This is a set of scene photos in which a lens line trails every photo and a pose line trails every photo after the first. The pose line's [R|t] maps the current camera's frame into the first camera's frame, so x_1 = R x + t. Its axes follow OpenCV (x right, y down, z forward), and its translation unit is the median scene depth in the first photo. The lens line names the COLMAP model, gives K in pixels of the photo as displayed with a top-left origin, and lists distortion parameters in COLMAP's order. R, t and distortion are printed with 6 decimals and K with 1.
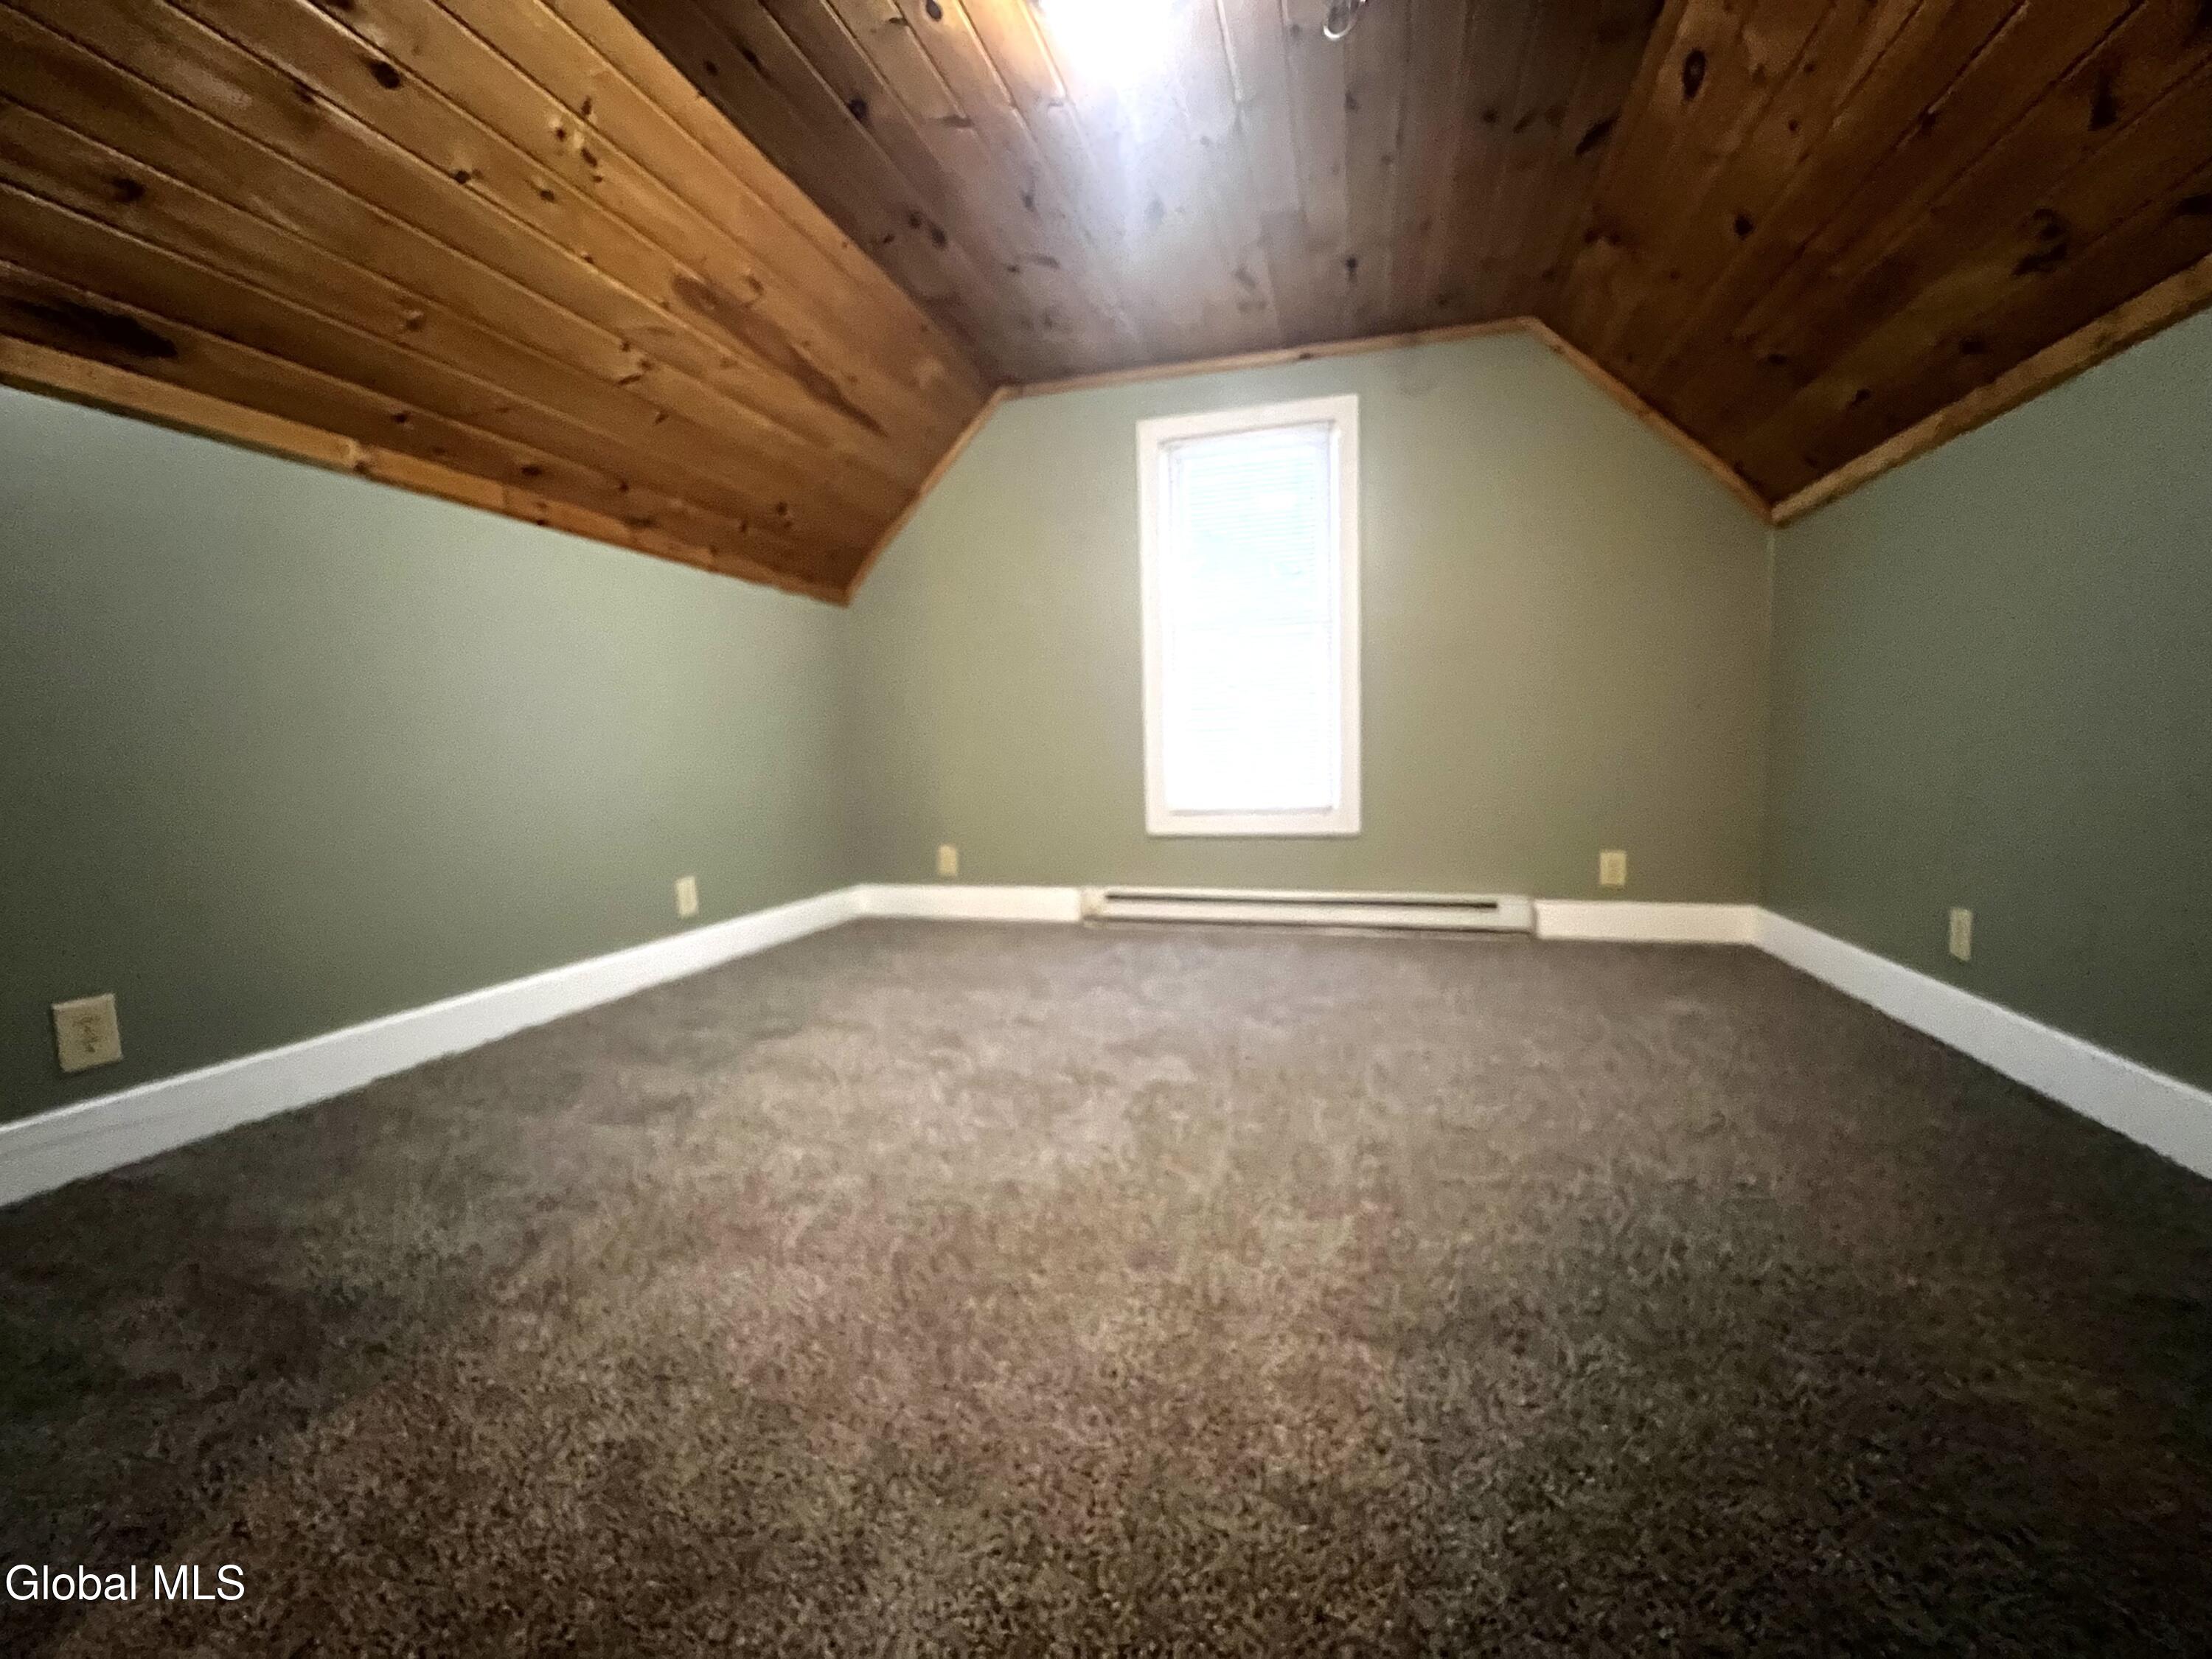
lens RADIAL K [[907.4, 0, 1097.3], [0, 907.4, 830.1], [0, 0, 1]] dist [-0.000920, 0.000919]
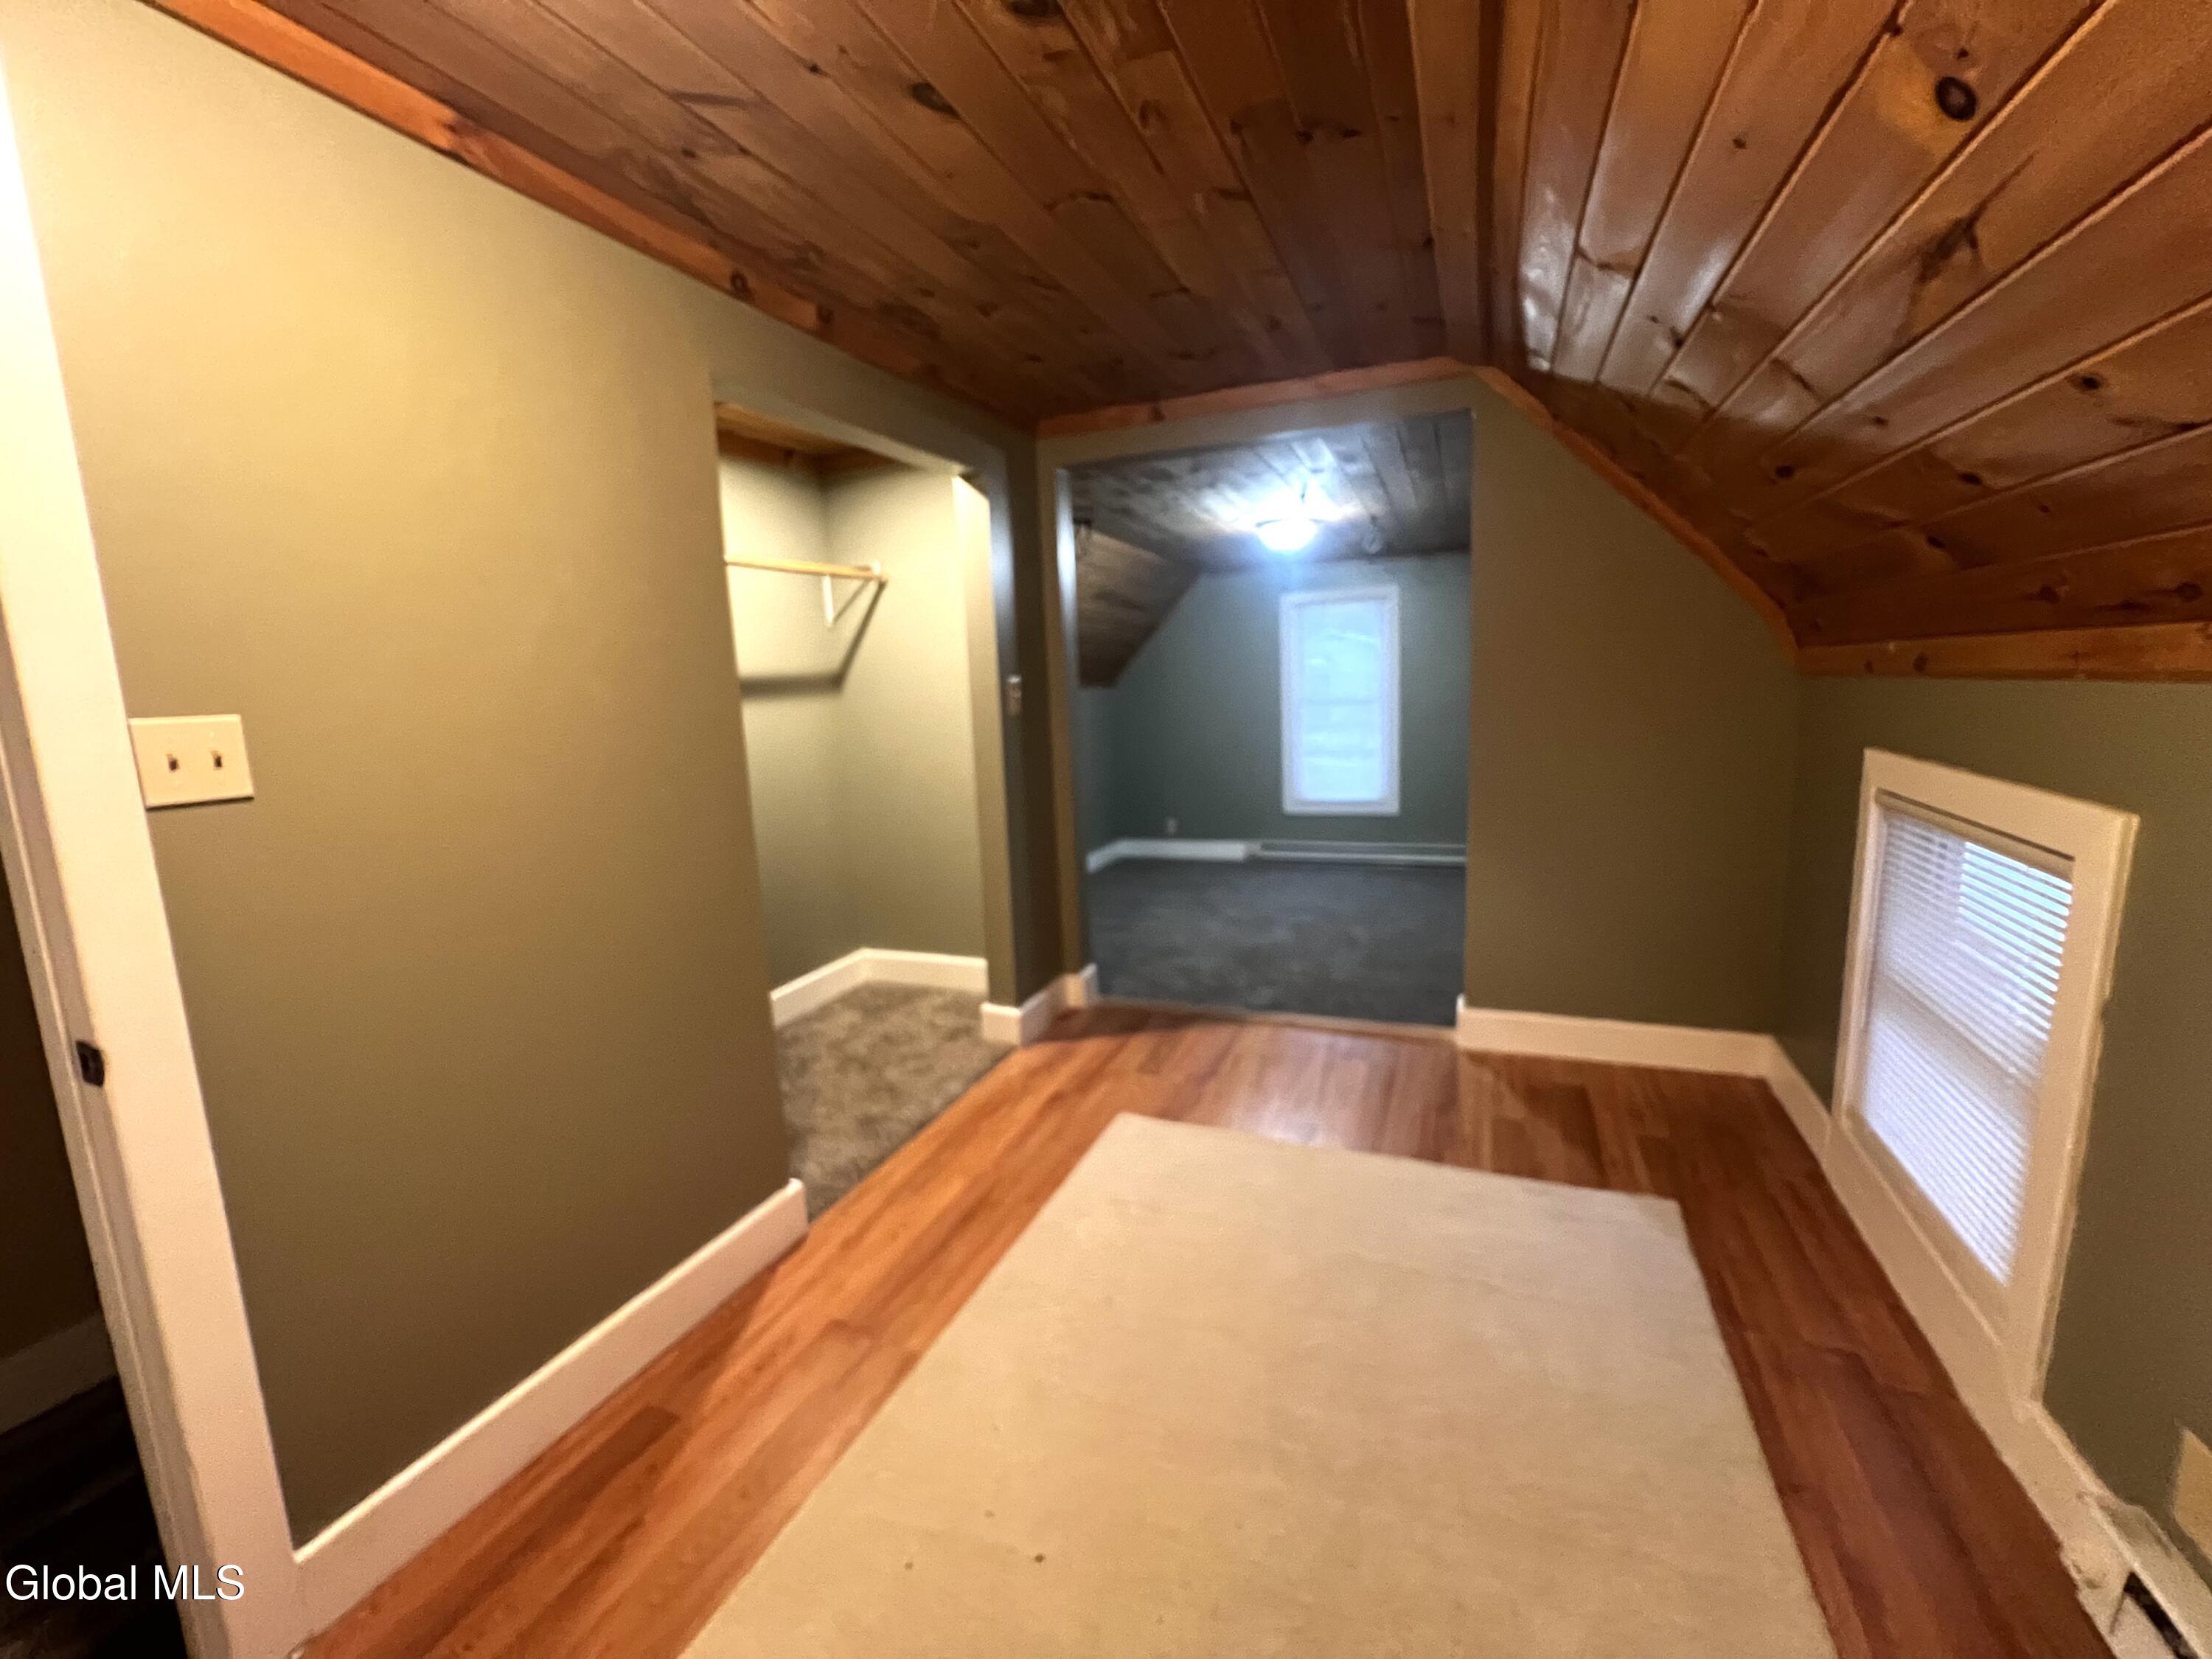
lens RADIAL K [[907.4, 0, 1097.3], [0, 907.4, 830.1], [0, 0, 1]] dist [-0.000920, 0.000919]
pose [[0.994528, -0.002587, -0.104435, -0.145874], [0.009915, 0.997518, 0.069716, -0.106267], [0.103995, -0.070370, 0.992085, -0.999213]]
